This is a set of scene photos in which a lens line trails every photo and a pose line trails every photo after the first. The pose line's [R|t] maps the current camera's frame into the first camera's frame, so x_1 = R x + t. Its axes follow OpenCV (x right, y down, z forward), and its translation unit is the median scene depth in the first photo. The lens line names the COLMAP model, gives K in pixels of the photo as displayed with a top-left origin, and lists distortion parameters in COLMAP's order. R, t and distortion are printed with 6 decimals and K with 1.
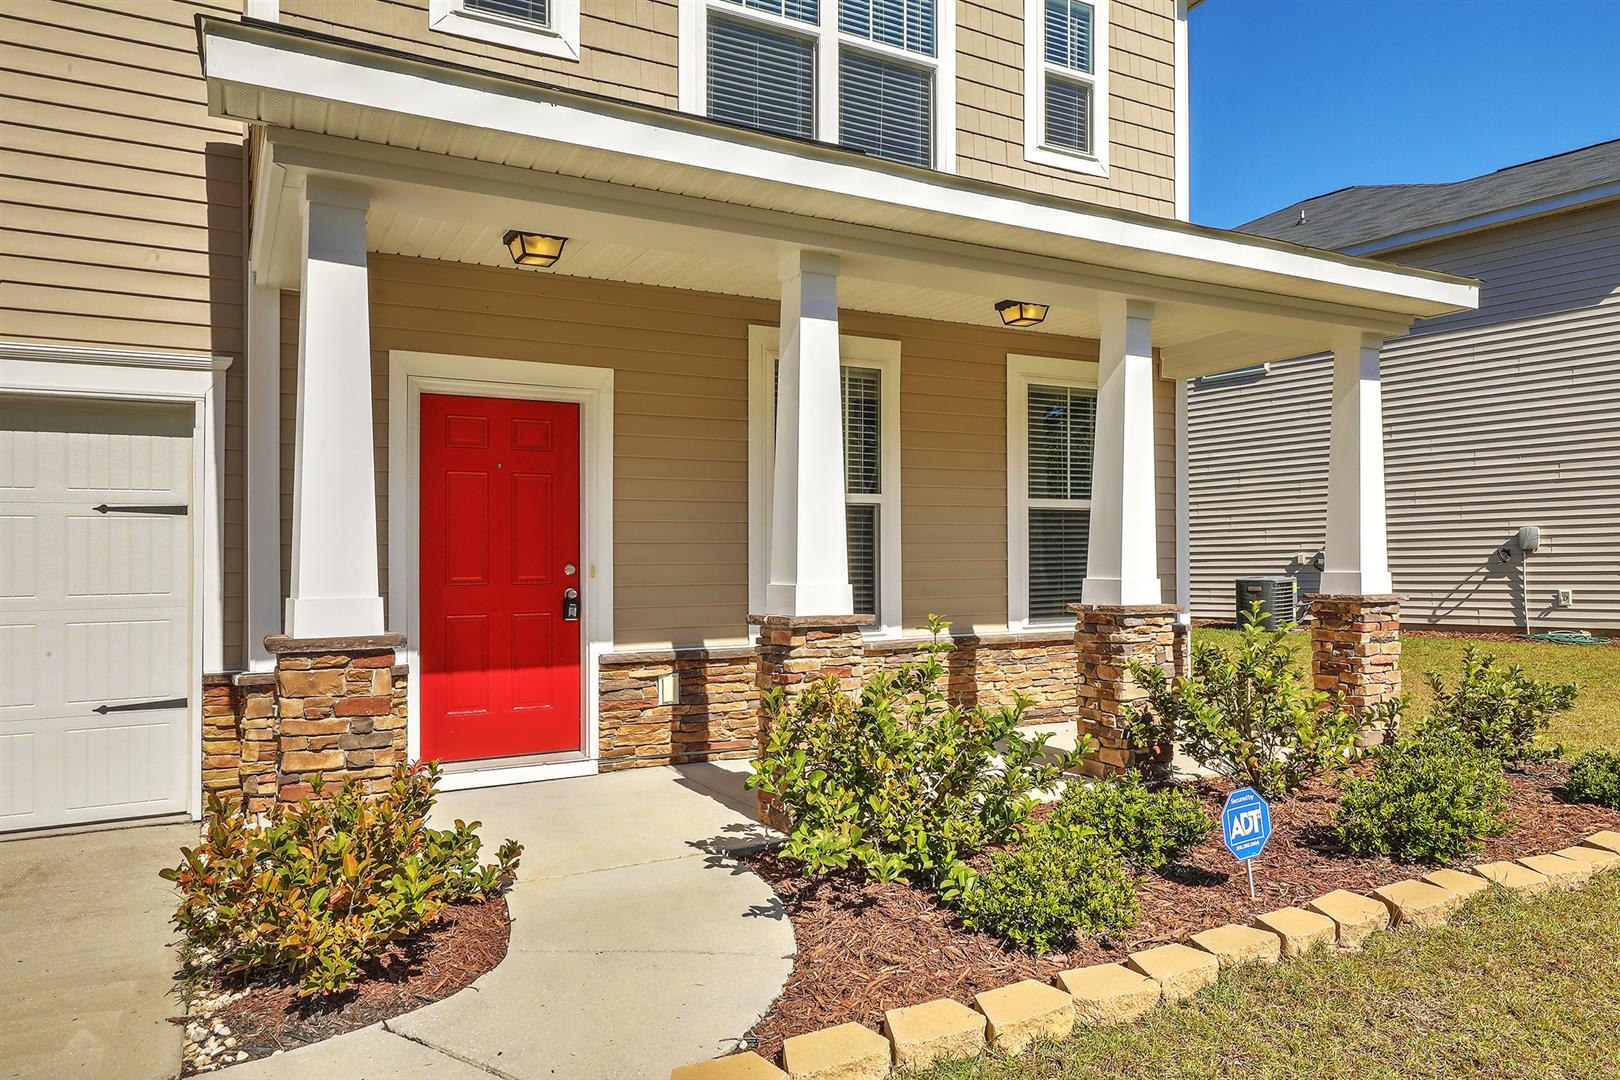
lens RADIAL K [[1080.0, 0, 816.3], [0, 1080.0, 551.7], [0, 0, 1]] dist [0.003068, 0.000431]
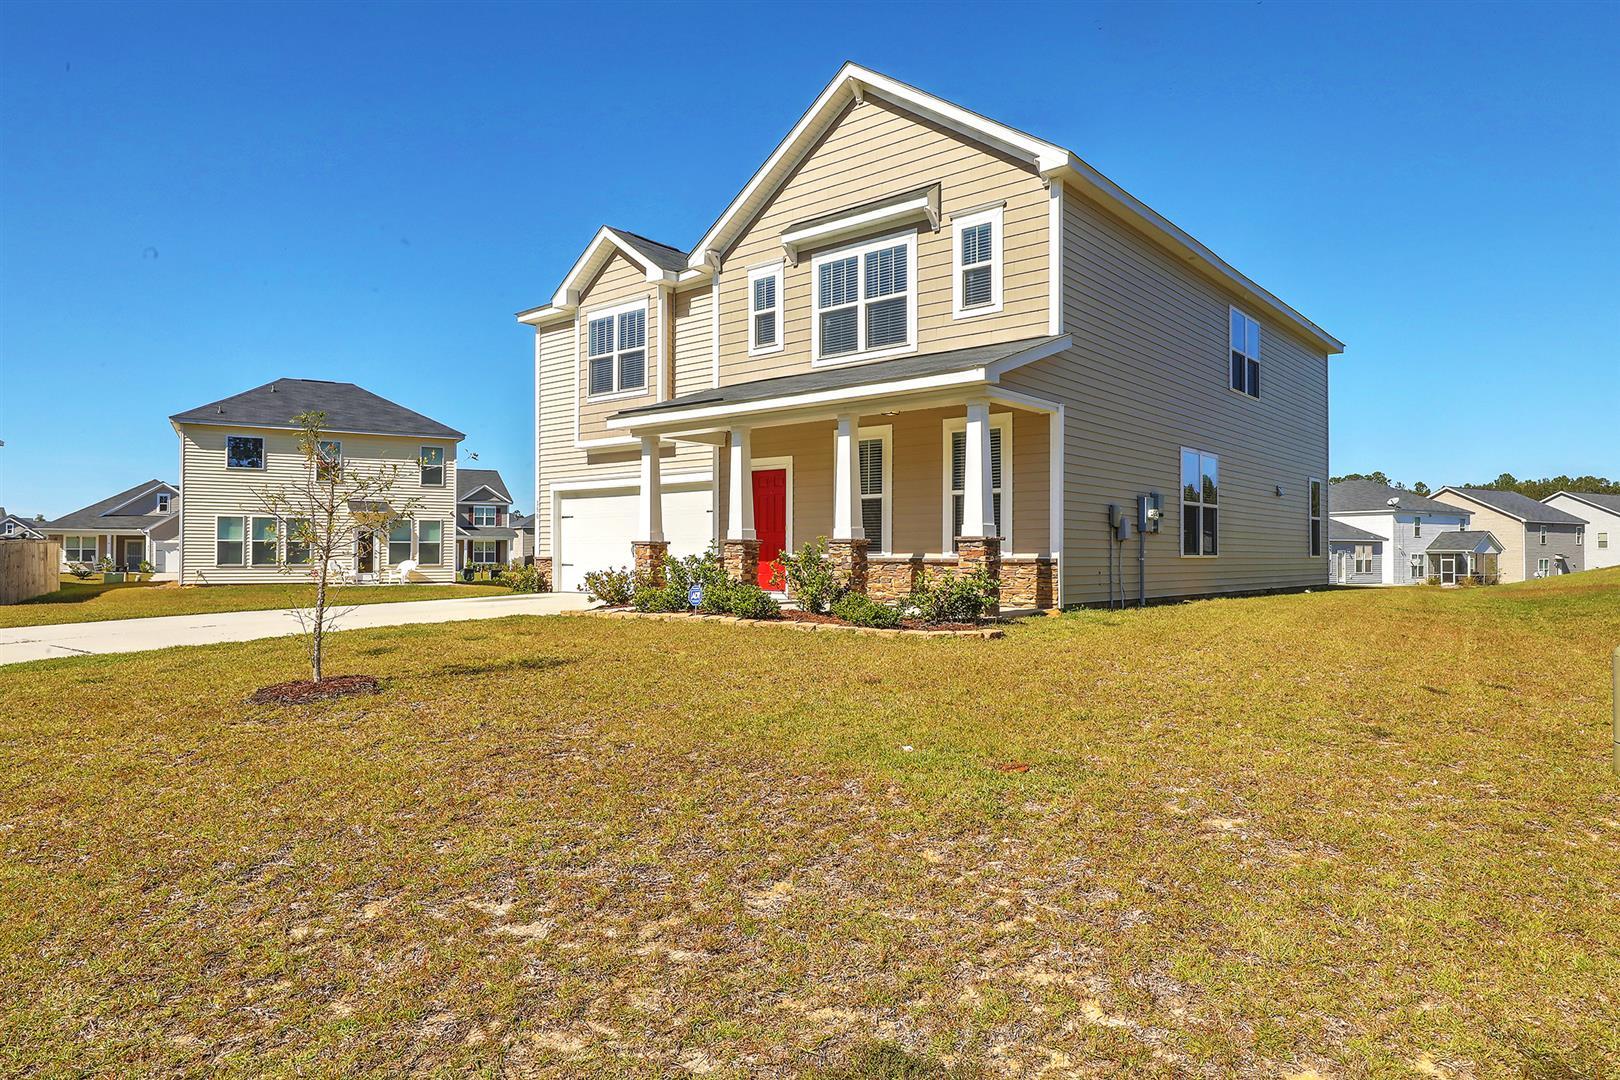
lens RADIAL K [[986.9, 0, 809.9], [0, 986.9, 529.3], [0, 0, 1]] dist [-0.005846, -0.000102]
pose [[0.347851, -0.009743, -0.937499, 1.818157], [0.007271, 0.999944, -0.007694, 0.034314], [0.937521, -0.004141, 0.347903, 0.123756]]
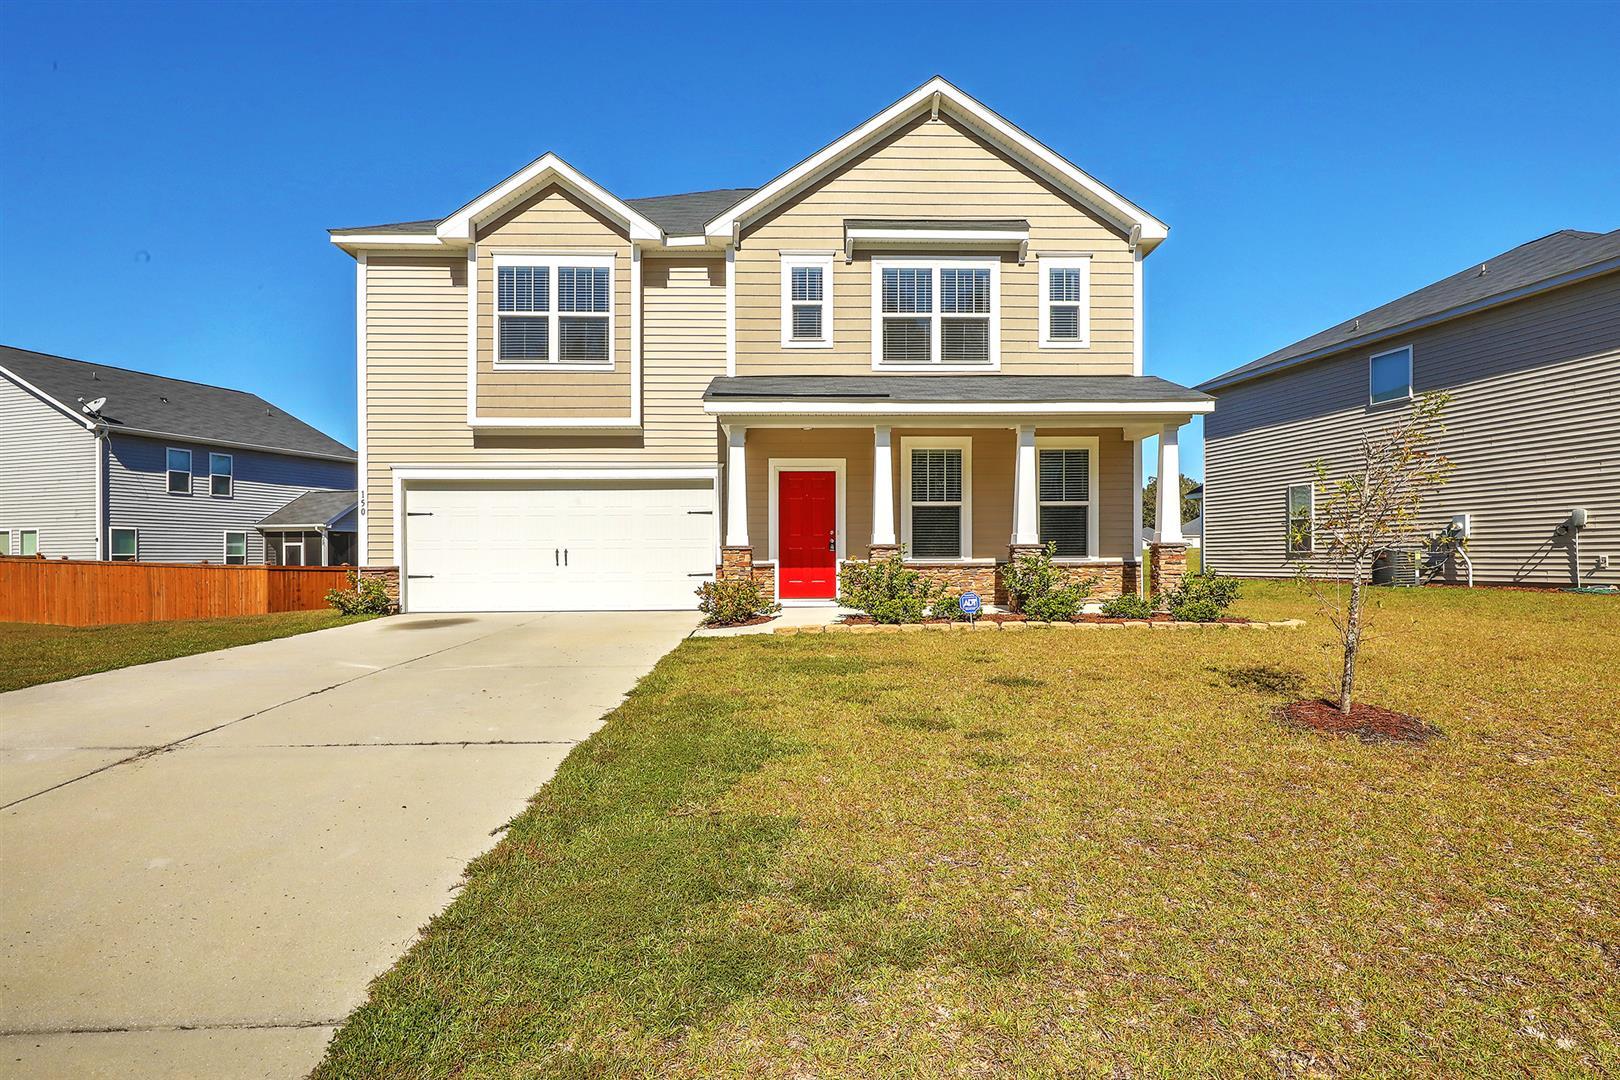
lens RADIAL K [[910.4, 0, 811.3], [0, 910.4, 548.6], [0, 0, 1]] dist [-0.000860, -0.000779]
pose [[0.887449, 0.002519, -0.460899, 0.645665], [0.000573, 0.999978, 0.006569, 0.035215], [0.460905, -0.006094, 0.887428, -0.877812]]
